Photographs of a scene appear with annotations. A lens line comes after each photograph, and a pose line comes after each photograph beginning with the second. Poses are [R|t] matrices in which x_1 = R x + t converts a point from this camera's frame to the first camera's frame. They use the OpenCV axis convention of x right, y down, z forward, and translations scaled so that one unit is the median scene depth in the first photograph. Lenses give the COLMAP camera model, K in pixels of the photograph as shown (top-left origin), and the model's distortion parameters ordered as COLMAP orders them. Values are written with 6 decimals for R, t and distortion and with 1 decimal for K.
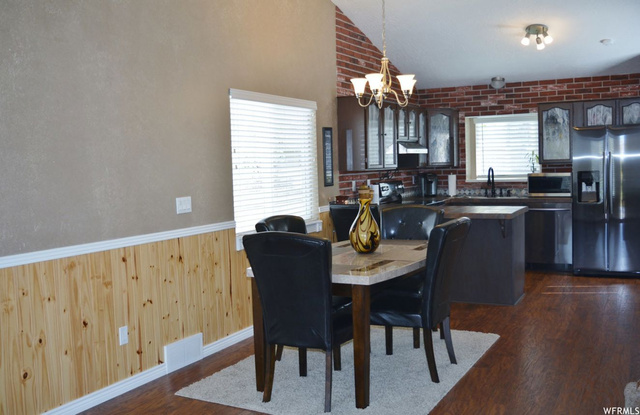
lens RADIAL K [[681.2, 0, 320.0], [0, 681.2, 207.5], [0, 0, 1]] dist [-0.019556, -0.028612]
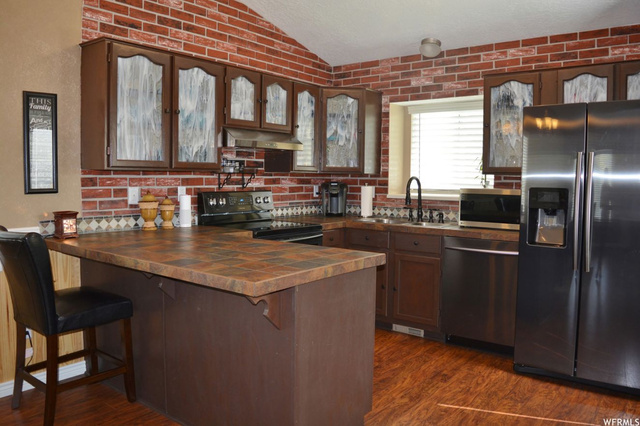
lens RADIAL K [[504.9, 0, 320.0], [0, 504.9, 213.0], [0, 0, 1]] dist [-0.075164, 0.010527]
pose [[0.978013, 0.052861, -0.201734, 0.260645], [-0.051279, 0.998599, 0.013065, -0.025762], [0.202142, -0.002433, 0.979353, 0.503986]]
